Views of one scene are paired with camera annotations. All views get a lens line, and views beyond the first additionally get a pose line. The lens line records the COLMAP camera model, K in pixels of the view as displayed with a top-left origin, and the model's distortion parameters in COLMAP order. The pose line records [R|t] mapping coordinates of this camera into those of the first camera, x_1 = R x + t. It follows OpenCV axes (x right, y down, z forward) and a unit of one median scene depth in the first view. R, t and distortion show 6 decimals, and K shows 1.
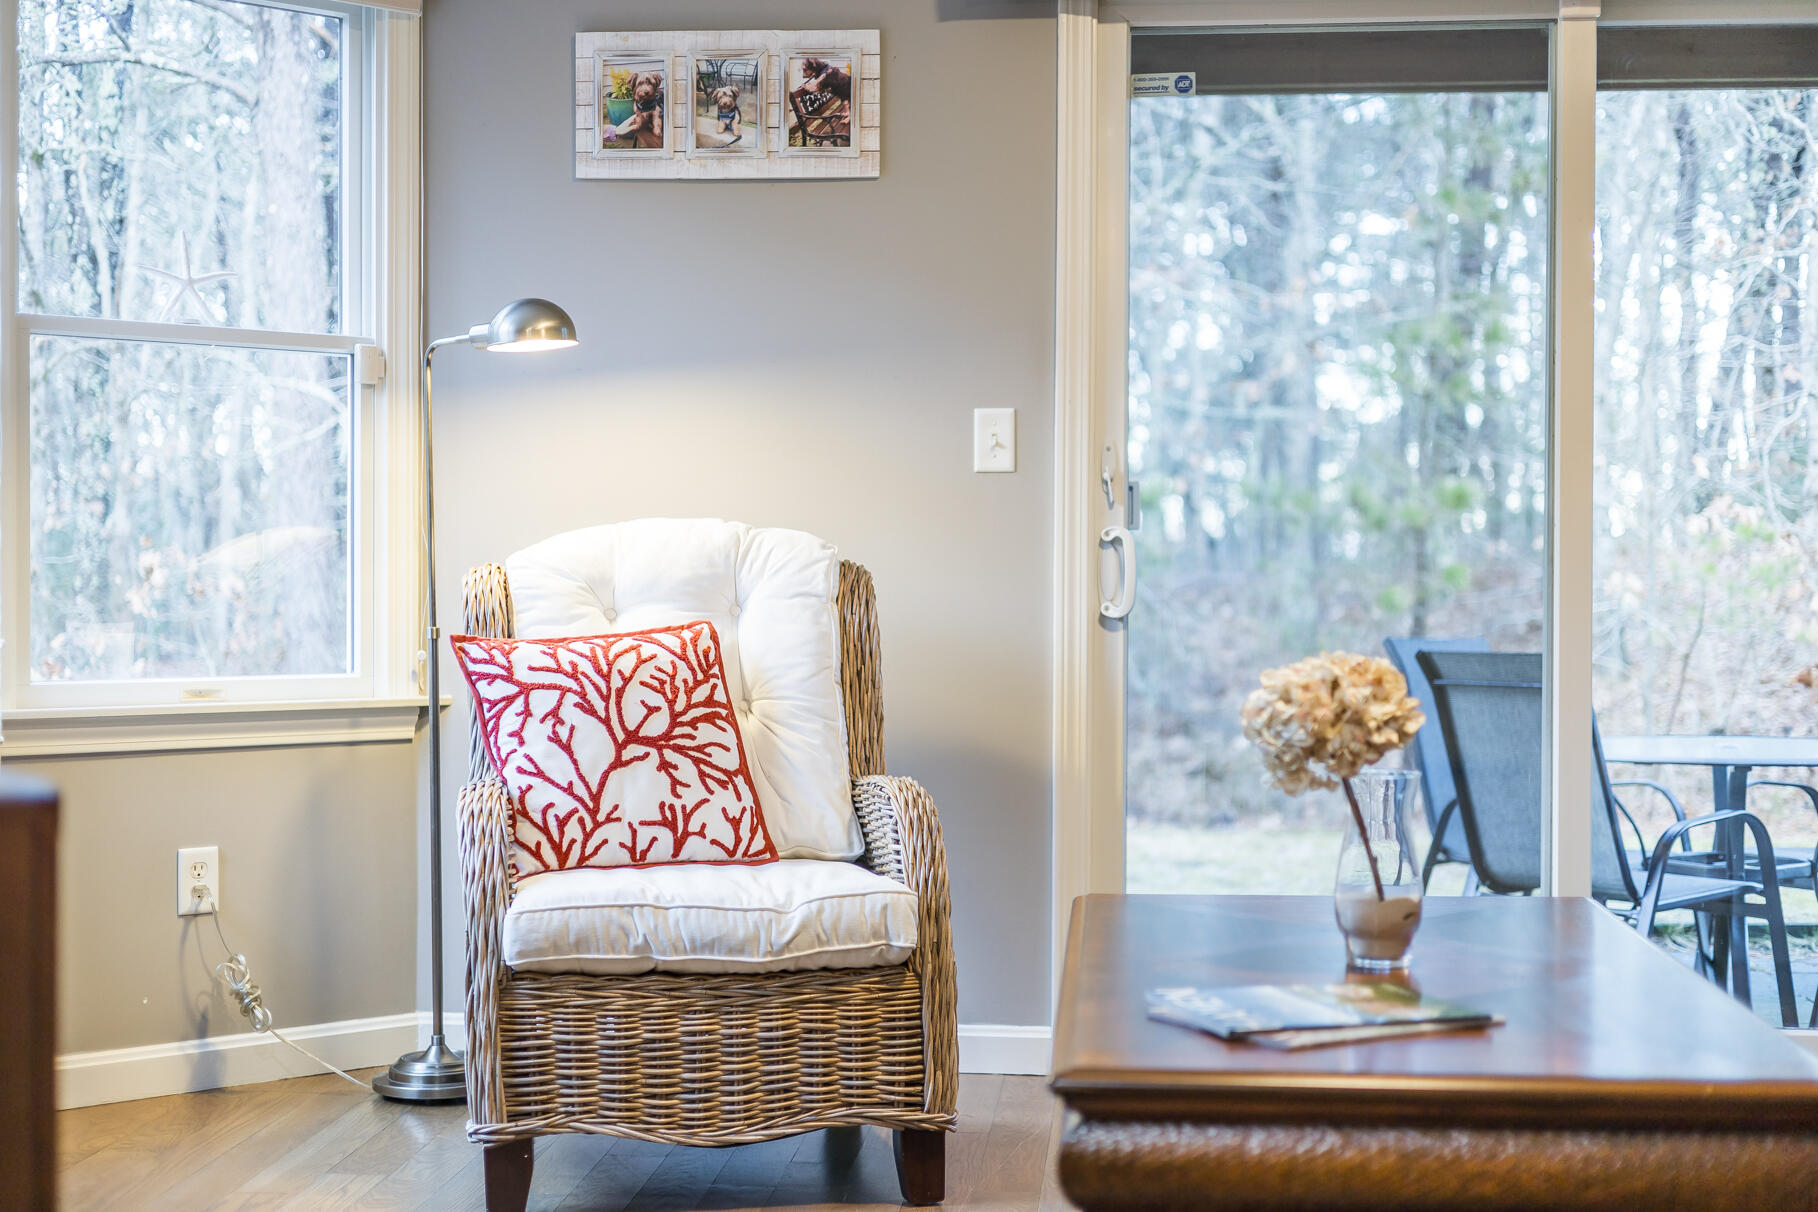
lens RADIAL K [[2485.3, 0, 909.6], [0, 2485.3, 631.5], [0, 0, 1]] dist [0.007063, 0.000000]
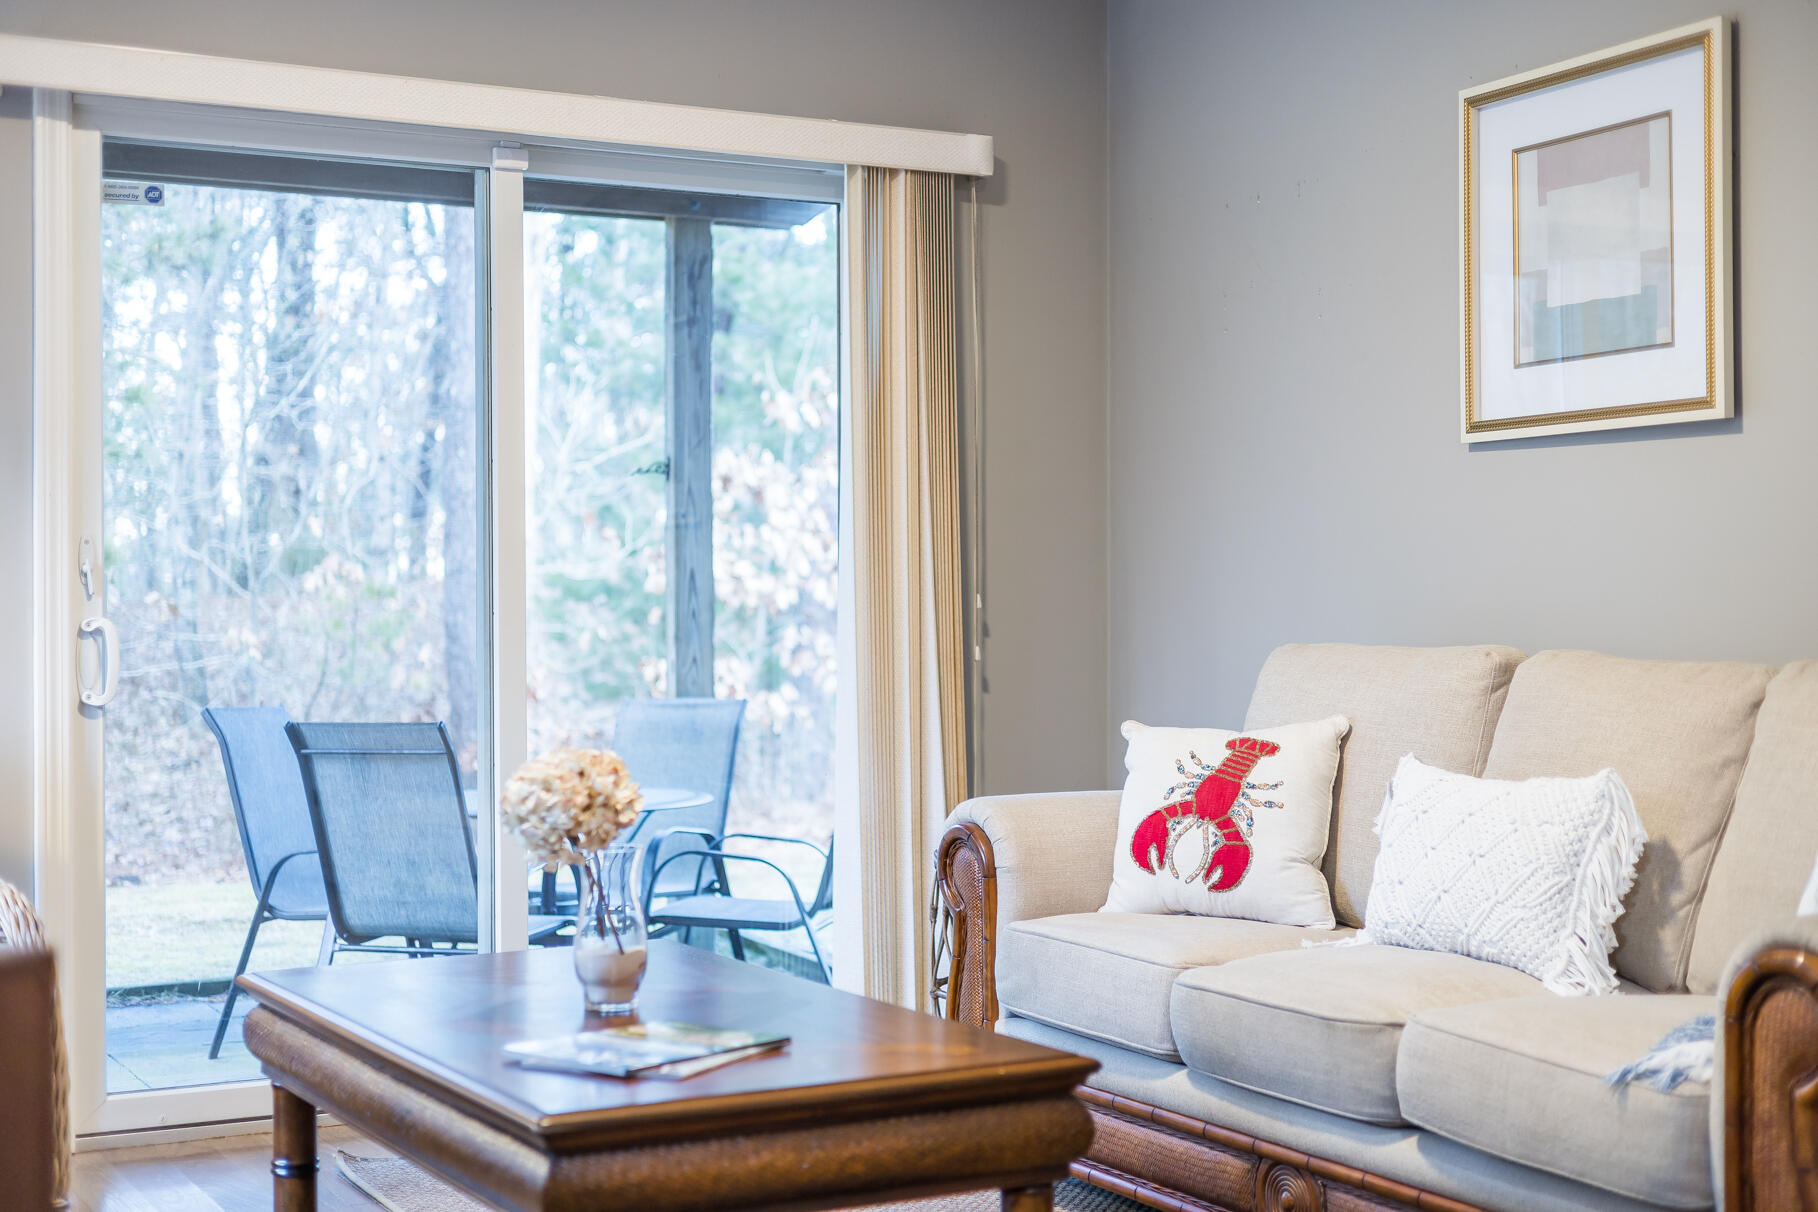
lens RADIAL K [[2485.3, 0, 905.5], [0, 2485.3, 606.1], [0, 0, 1]] dist [0.007063, 0.000000]
pose [[0.829066, -0.006914, 0.559109, -0.253249], [0.021815, 0.999562, -0.019987, -0.022220], [-0.558726, 0.028768, 0.828853, -0.048899]]
